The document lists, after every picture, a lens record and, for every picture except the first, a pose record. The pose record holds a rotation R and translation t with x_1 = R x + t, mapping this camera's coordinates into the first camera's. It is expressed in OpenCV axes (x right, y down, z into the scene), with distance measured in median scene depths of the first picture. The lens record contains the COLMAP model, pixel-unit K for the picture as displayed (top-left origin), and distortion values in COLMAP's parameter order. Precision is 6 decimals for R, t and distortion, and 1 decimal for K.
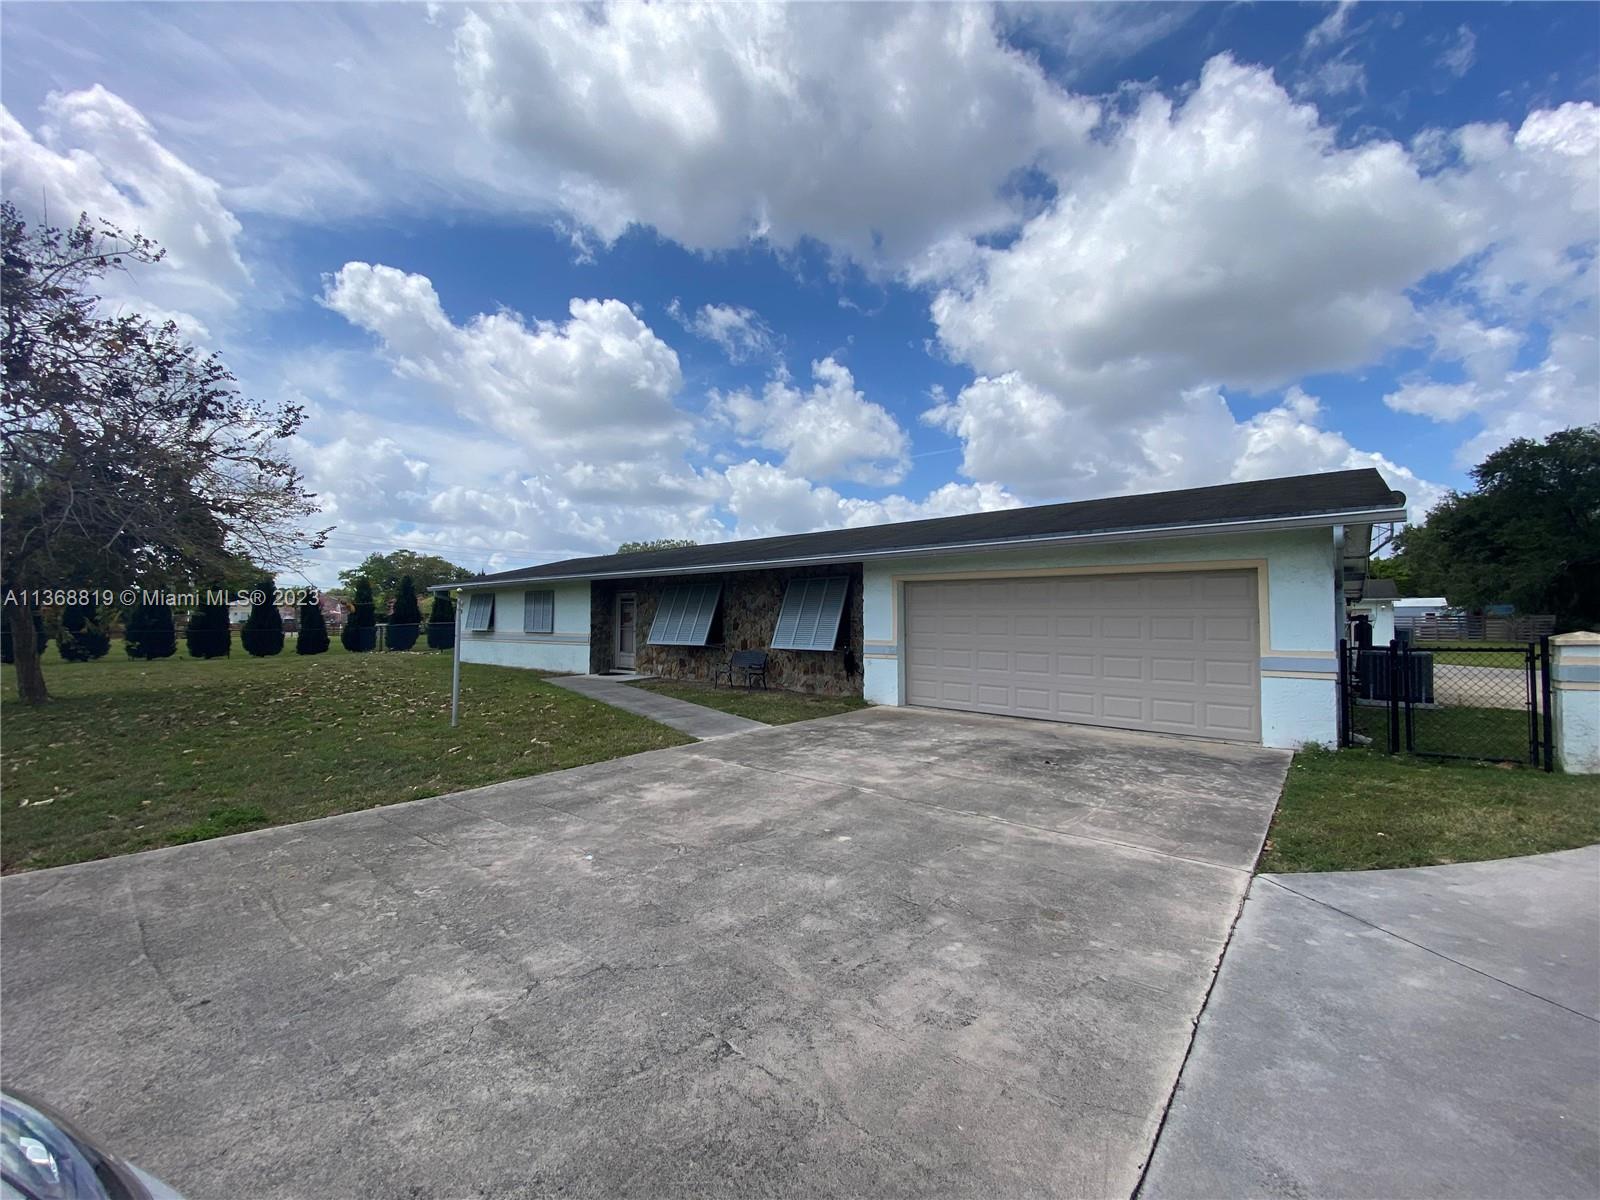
lens RADIAL K [[652.4, 0, 807.0], [0, 652.4, 613.5], [0, 0, 1]] dist [0.029143, -0.021543]
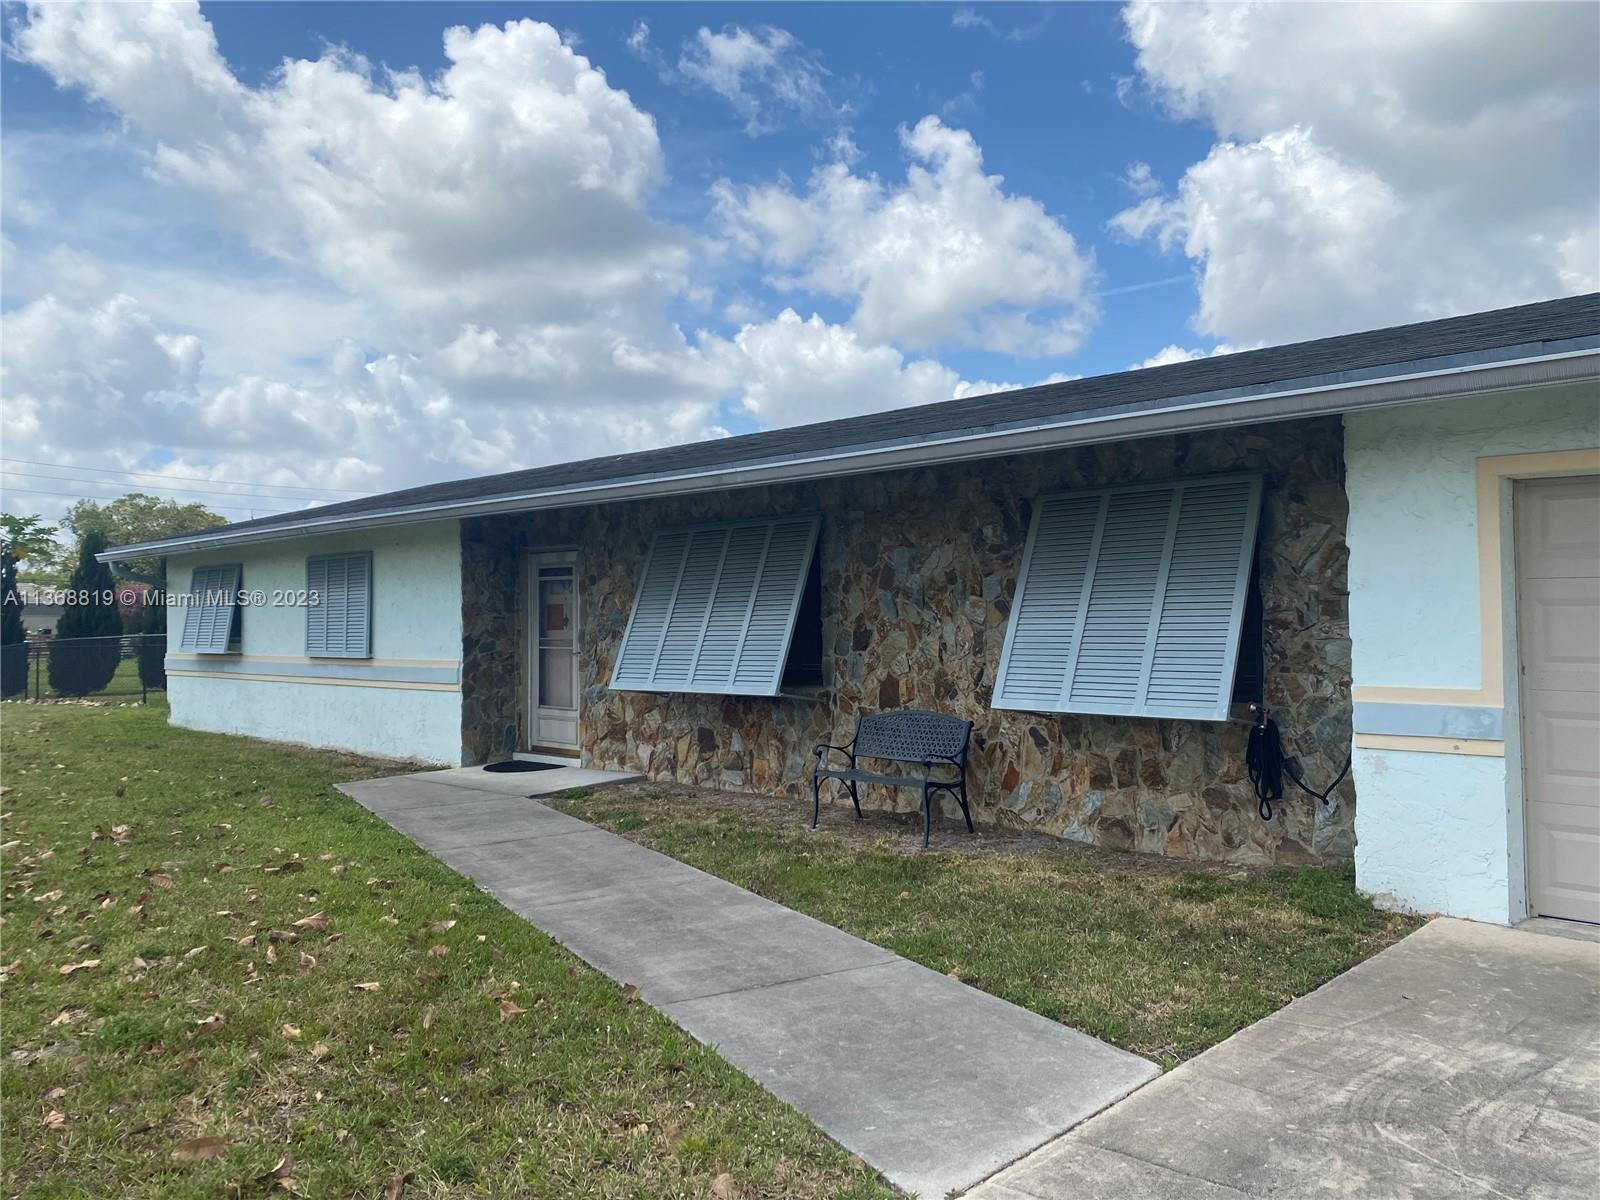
lens RADIAL K [[1248.9, 0, 825.4], [0, 1248.9, 599.8], [0, 0, 1]] dist [0.008645, 0.002555]
pose [[0.998119, -0.013114, -0.059892, -0.078163], [0.012857, 0.999906, -0.004668, 0.001231], [0.059947, 0.003889, 0.998194, 0.294824]]
